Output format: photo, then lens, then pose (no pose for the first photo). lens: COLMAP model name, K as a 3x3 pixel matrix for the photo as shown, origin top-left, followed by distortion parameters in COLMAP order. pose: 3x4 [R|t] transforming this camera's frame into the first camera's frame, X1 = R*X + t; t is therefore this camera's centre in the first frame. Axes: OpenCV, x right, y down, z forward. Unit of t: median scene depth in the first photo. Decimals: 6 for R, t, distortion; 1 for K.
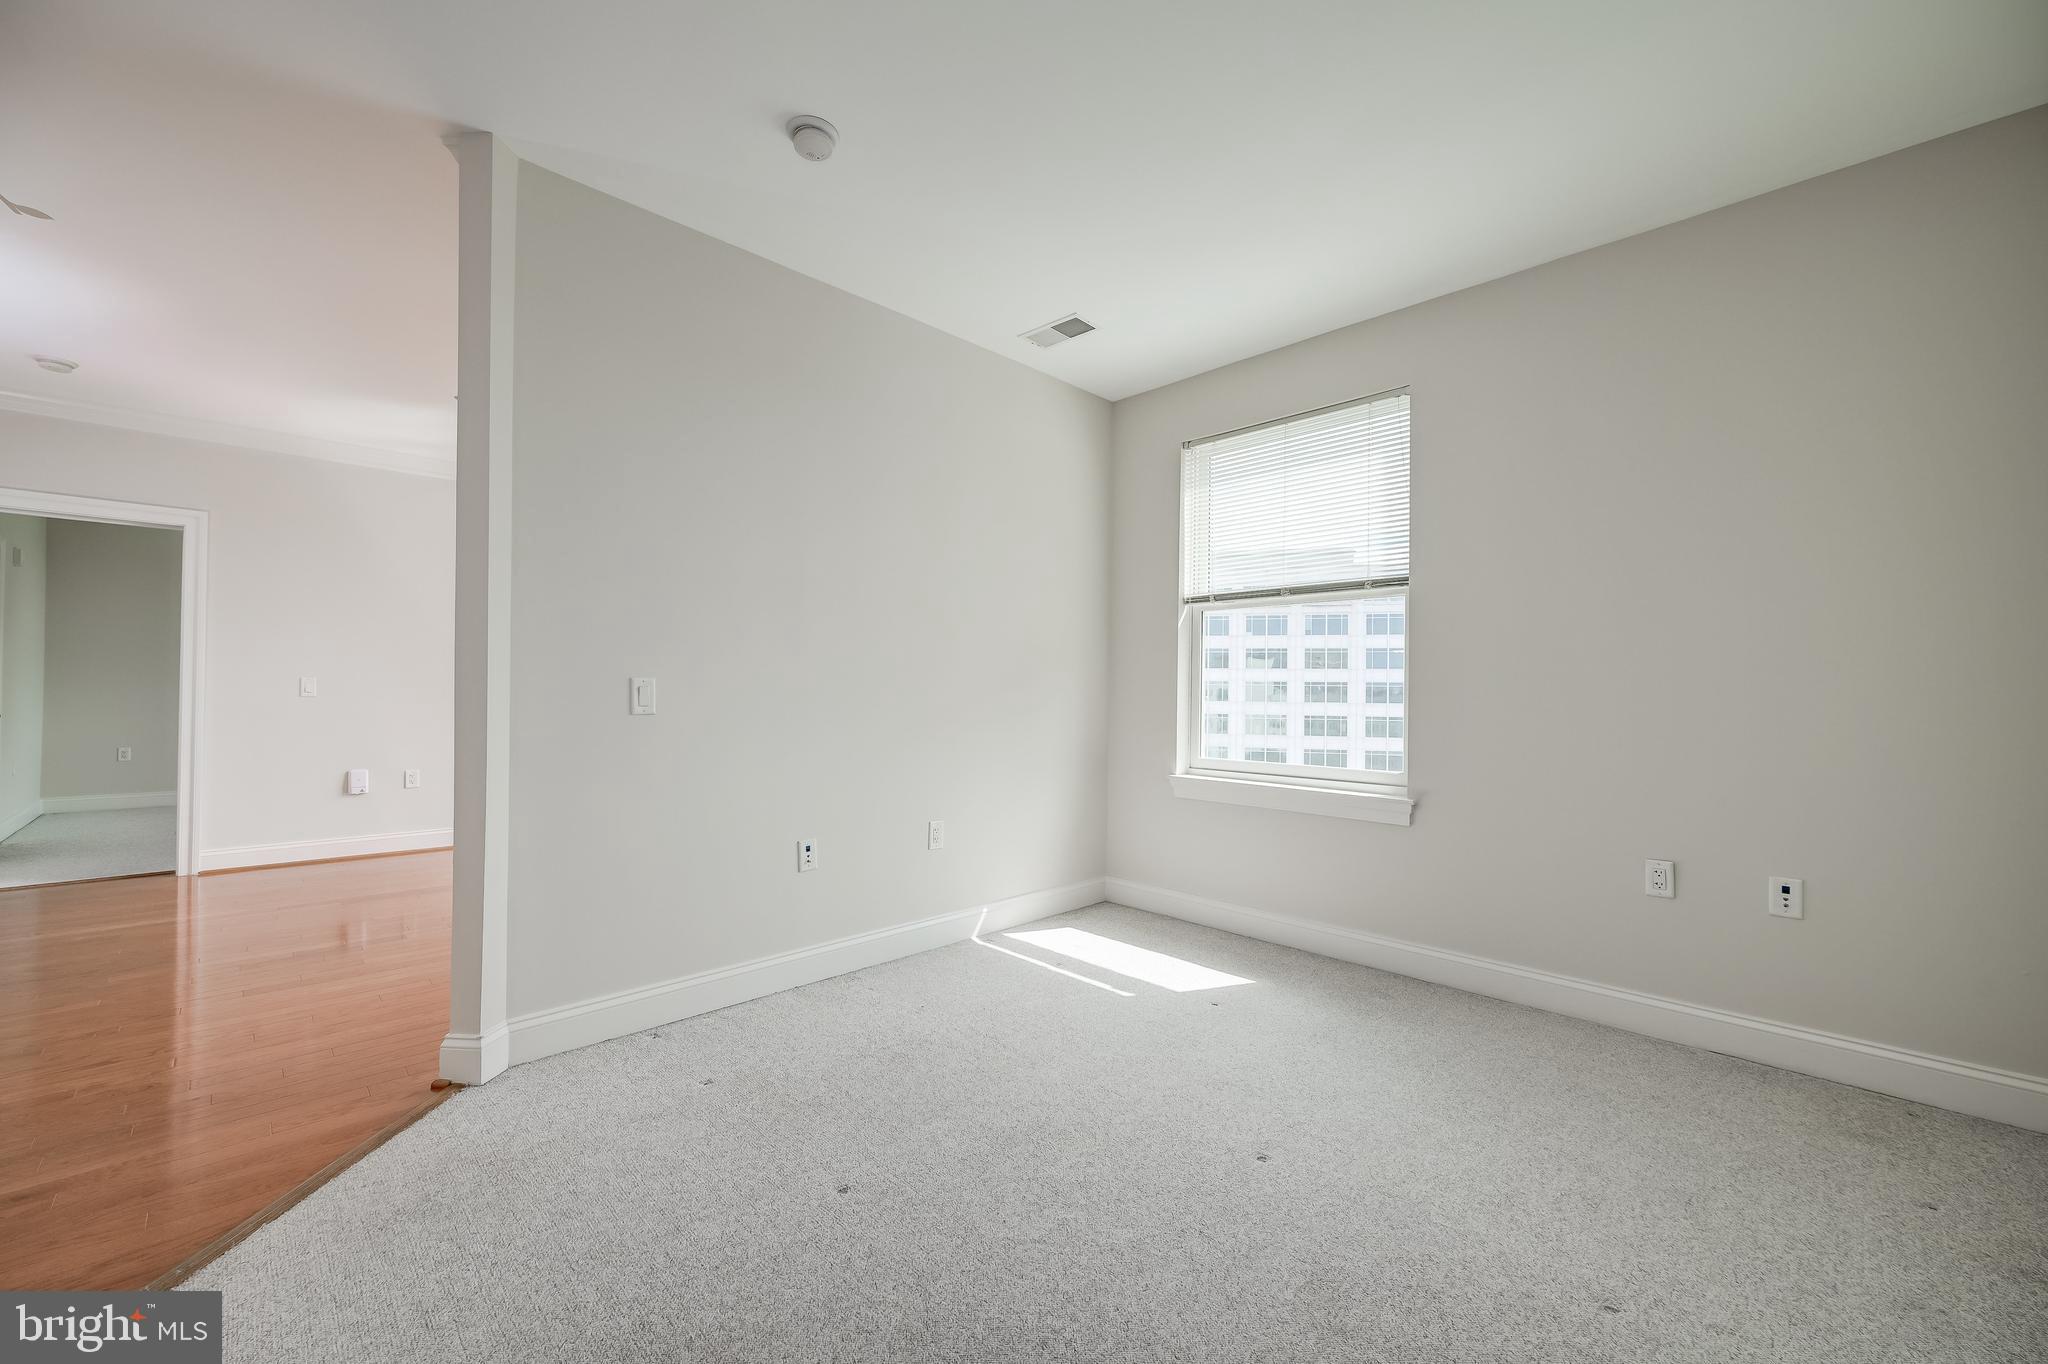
lens RADIAL K [[799.0, 0, 1026.7], [0, 799.0, 692.5], [0, 0, 1]] dist [-0.000948, -0.000174]
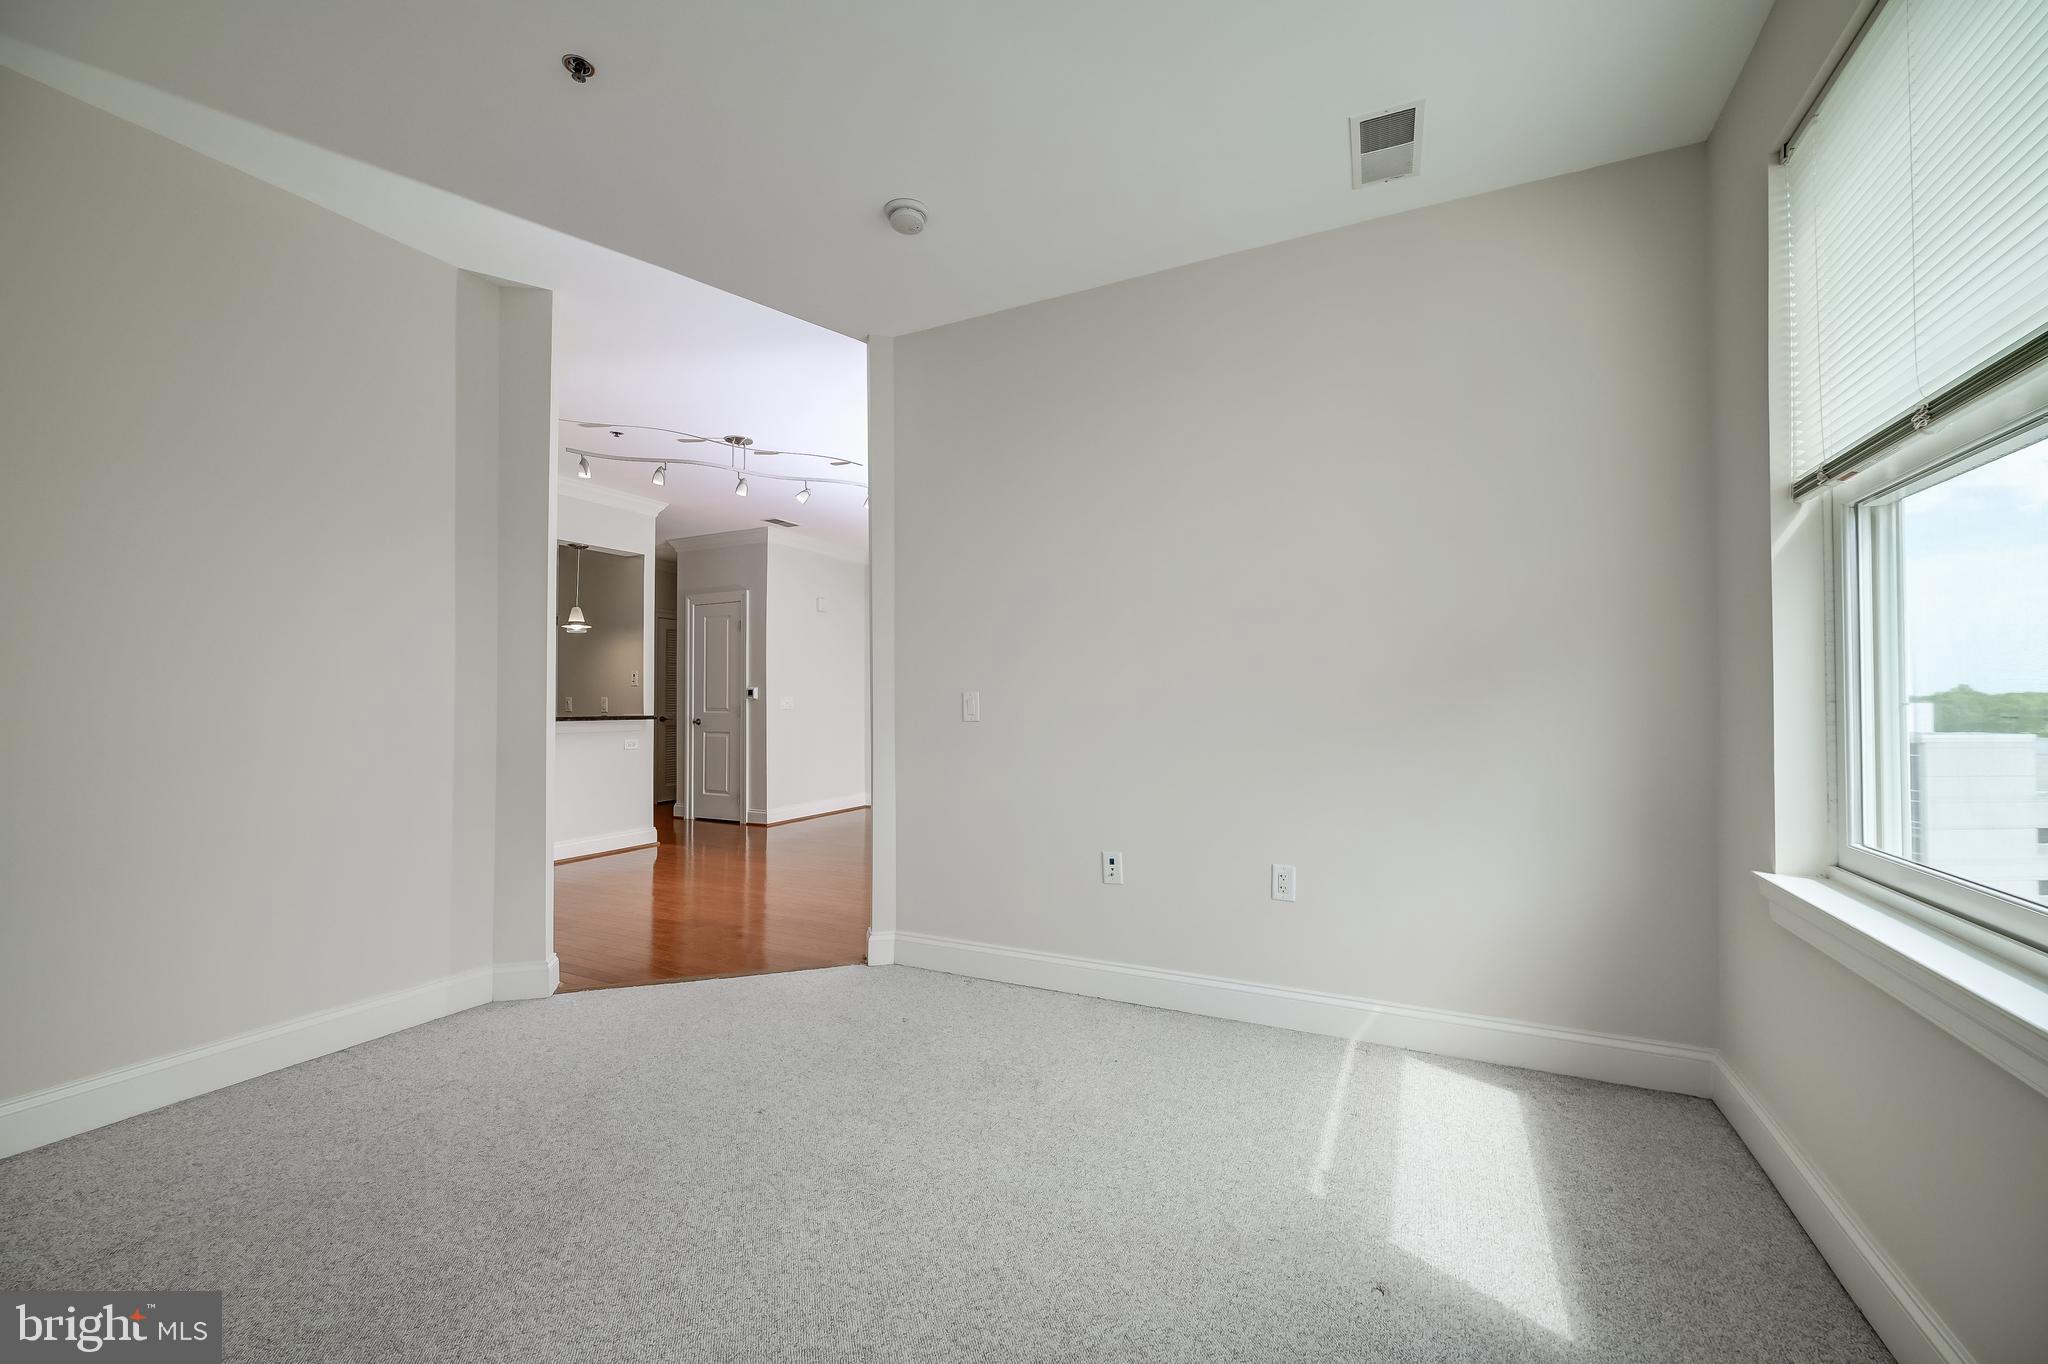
lens RADIAL K [[799.0, 0, 1026.7], [0, 799.0, 692.5], [0, 0, 1]] dist [-0.000948, -0.000174]
pose [[0.334268, -0.020565, -0.942254, 0.572051], [0.006202, 0.999788, -0.019620, 0.005415], [0.942458, 0.000715, 0.334325, 0.526175]]
